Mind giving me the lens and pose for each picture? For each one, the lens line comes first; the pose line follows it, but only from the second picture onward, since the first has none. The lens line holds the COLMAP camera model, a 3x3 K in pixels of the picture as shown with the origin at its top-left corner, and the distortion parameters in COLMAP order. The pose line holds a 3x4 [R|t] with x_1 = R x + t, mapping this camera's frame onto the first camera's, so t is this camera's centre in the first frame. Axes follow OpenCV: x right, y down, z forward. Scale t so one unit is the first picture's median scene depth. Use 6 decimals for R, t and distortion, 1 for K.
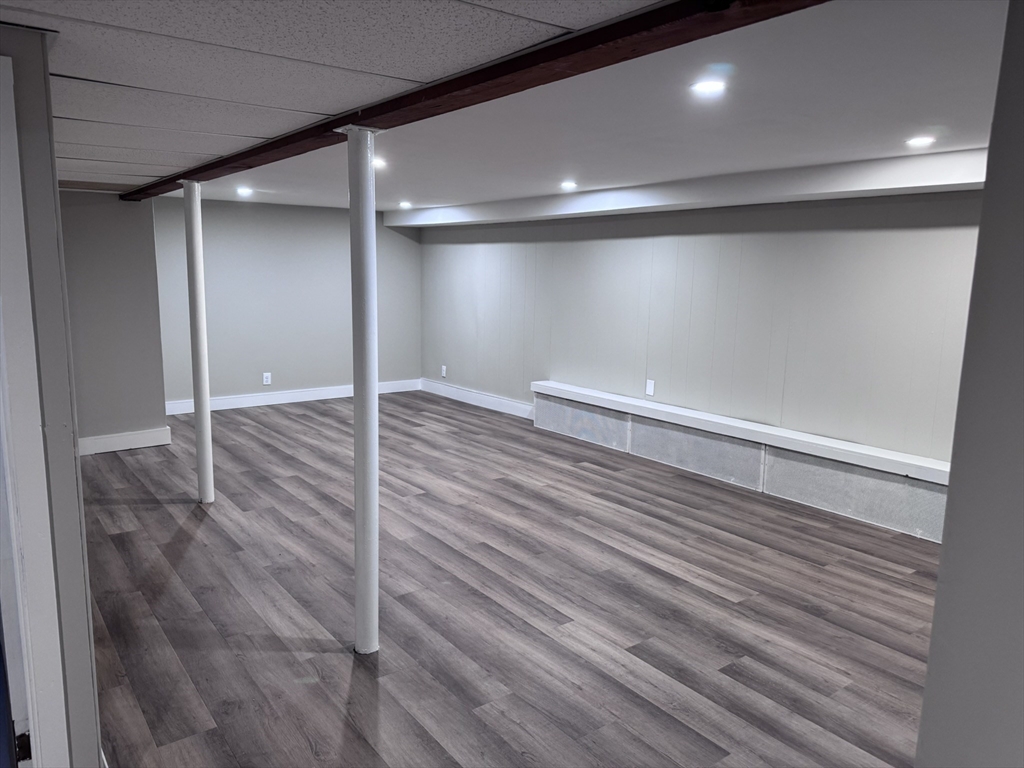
lens RADIAL K [[725.8, 0, 512.0], [0, 725.8, 384.0], [0, 0, 1]] dist [0.121898, -0.153285]
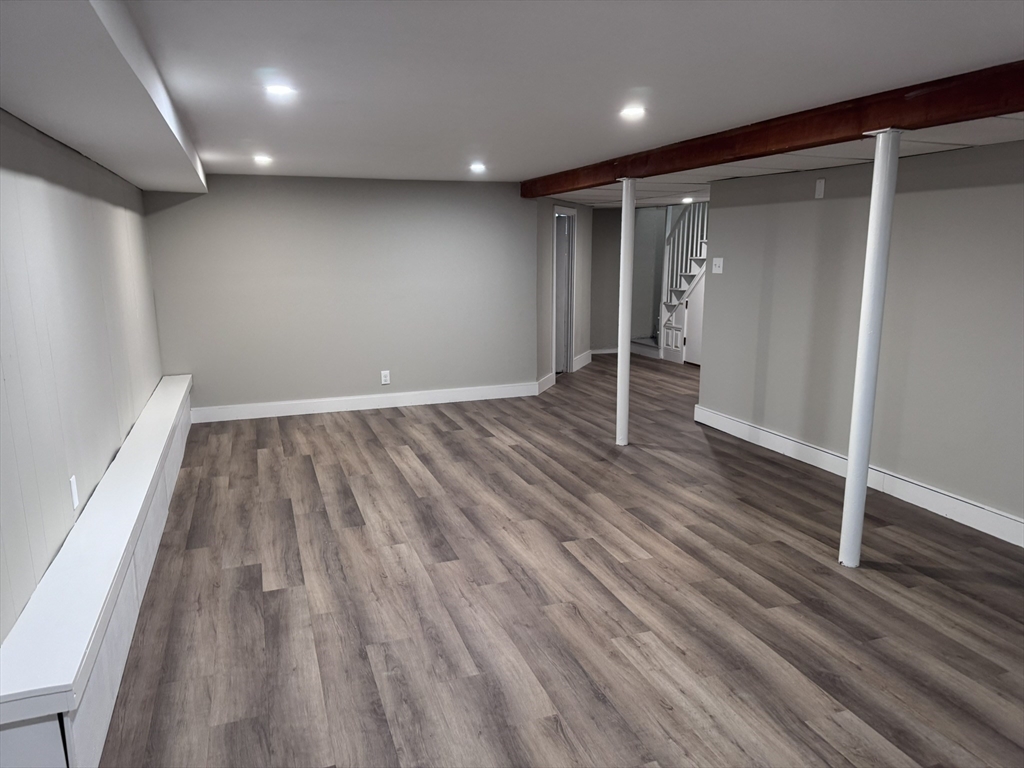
lens RADIAL K [[725.8, 0, 512.0], [0, 725.8, 384.0], [0, 0, 1]] dist [0.121898, -0.153285]
pose [[-0.953861, -0.065390, 0.293043, -0.305433], [0.038550, 0.941247, 0.335513, -0.291271], [-0.297765, 0.331329, -0.895297, 1.783926]]
